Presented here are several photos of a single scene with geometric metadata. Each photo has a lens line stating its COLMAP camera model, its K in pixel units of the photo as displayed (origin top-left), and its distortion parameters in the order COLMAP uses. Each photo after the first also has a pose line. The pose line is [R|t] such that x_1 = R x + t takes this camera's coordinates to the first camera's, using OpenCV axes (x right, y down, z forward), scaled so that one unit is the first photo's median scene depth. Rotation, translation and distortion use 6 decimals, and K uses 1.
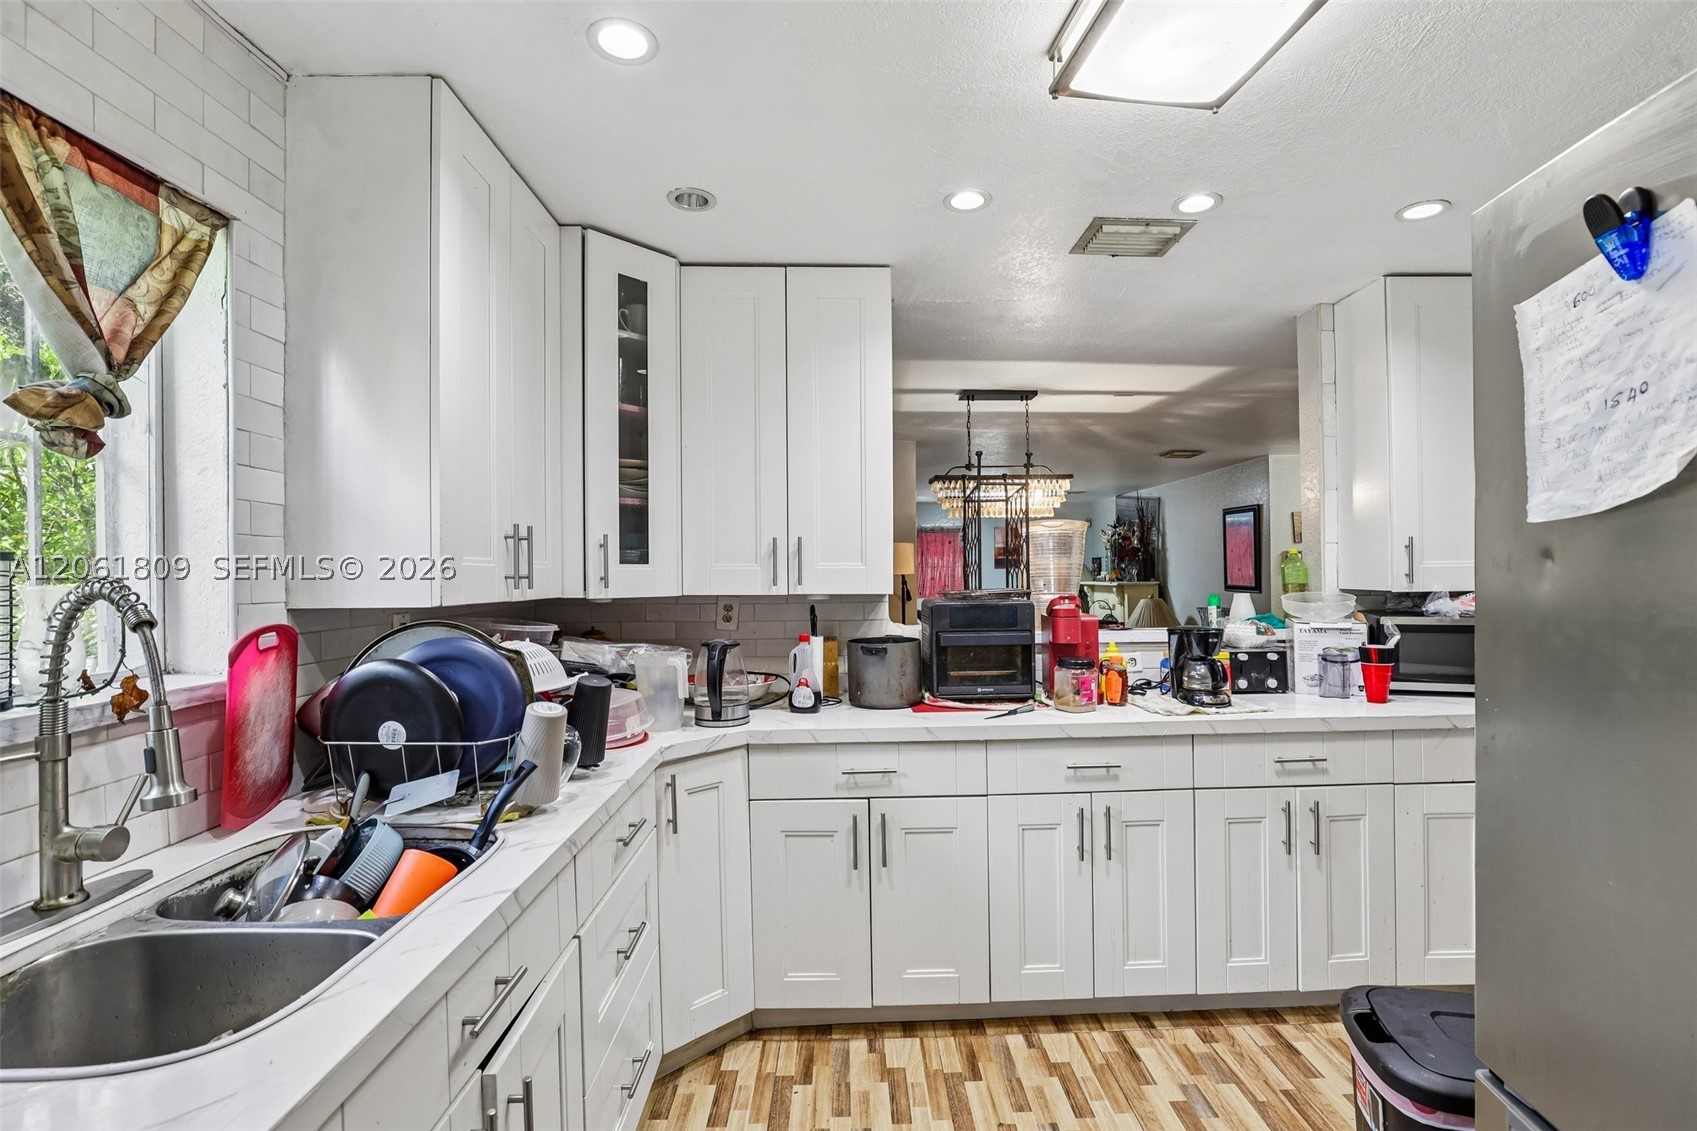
lens RADIAL K [[783.3, 0, 858.3], [0, 783.3, 570.8], [0, 0, 1]] dist [-0.036978, 0.009975]
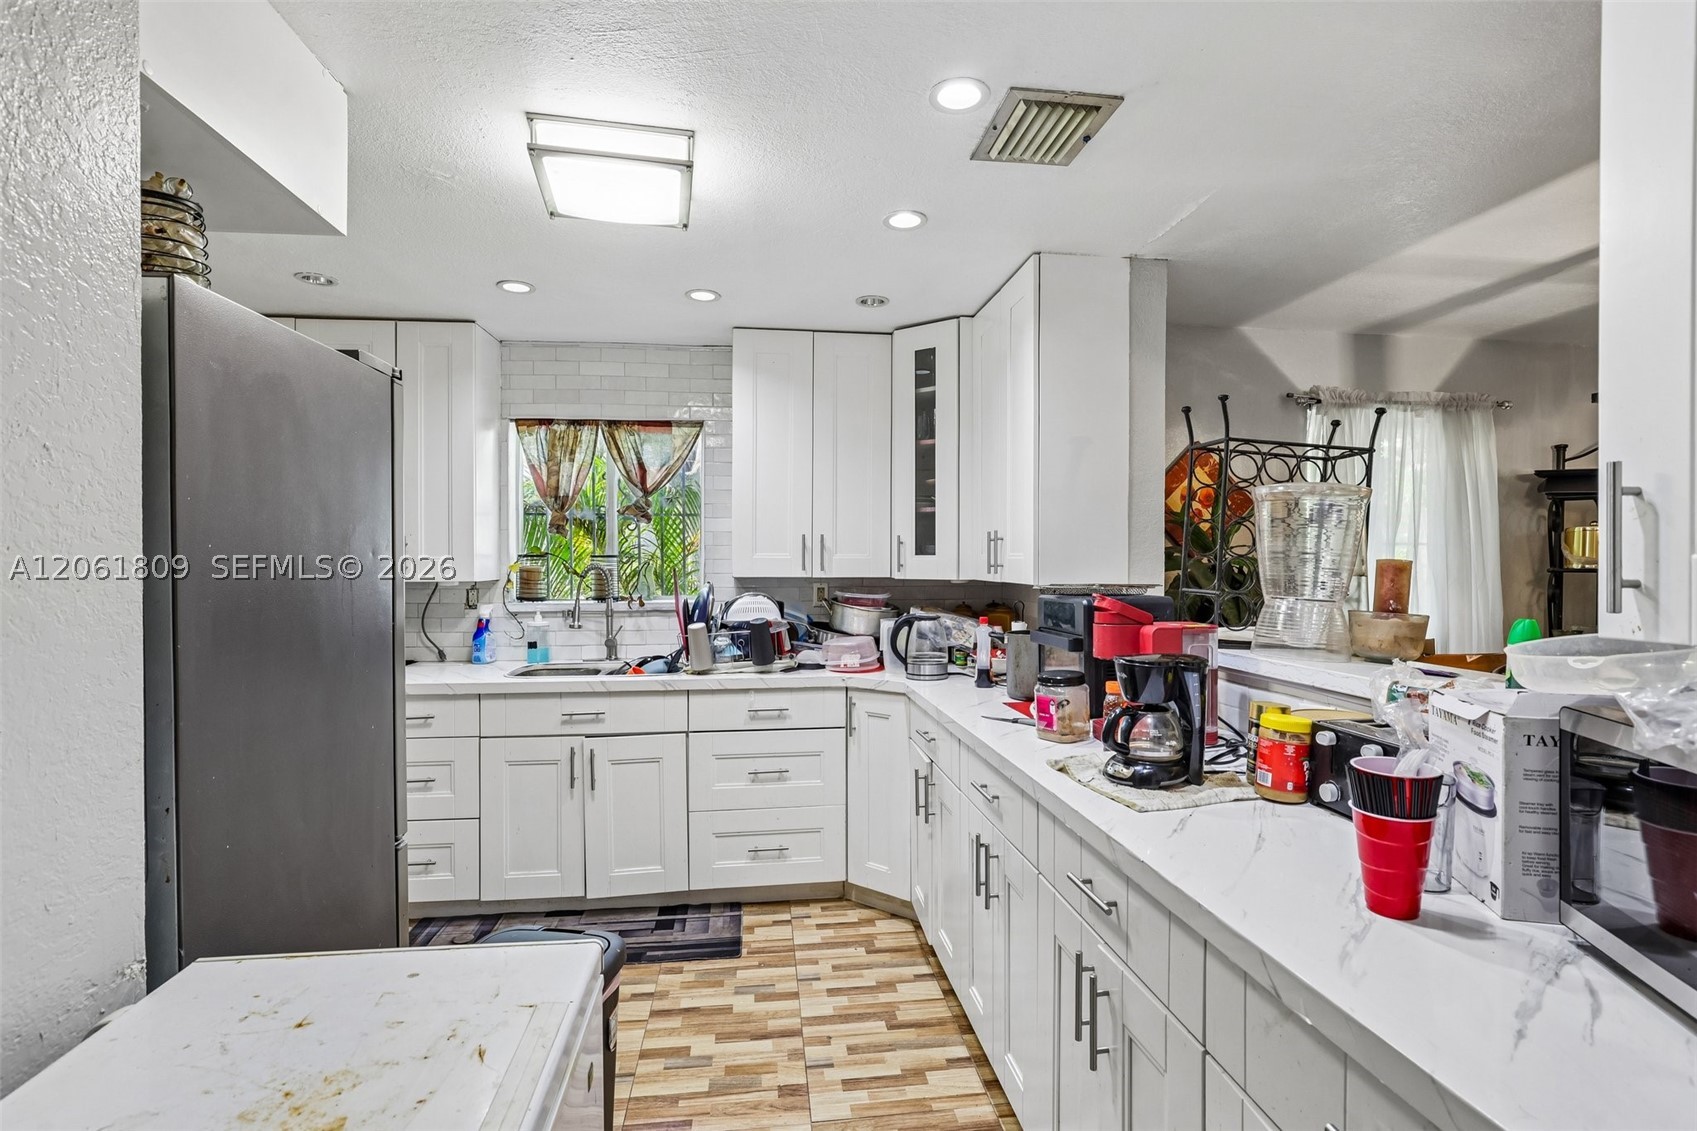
lens RADIAL K [[763.8, 0, 848.5], [0, 763.8, 565.5], [0, 0, 1]] dist [-0.031373, 0.000423]
pose [[0.111498, 0.005500, -0.993749, 1.169810], [0.001352, 0.999983, 0.005686, 0.000796], [0.993764, -0.001977, 0.111489, 0.803264]]
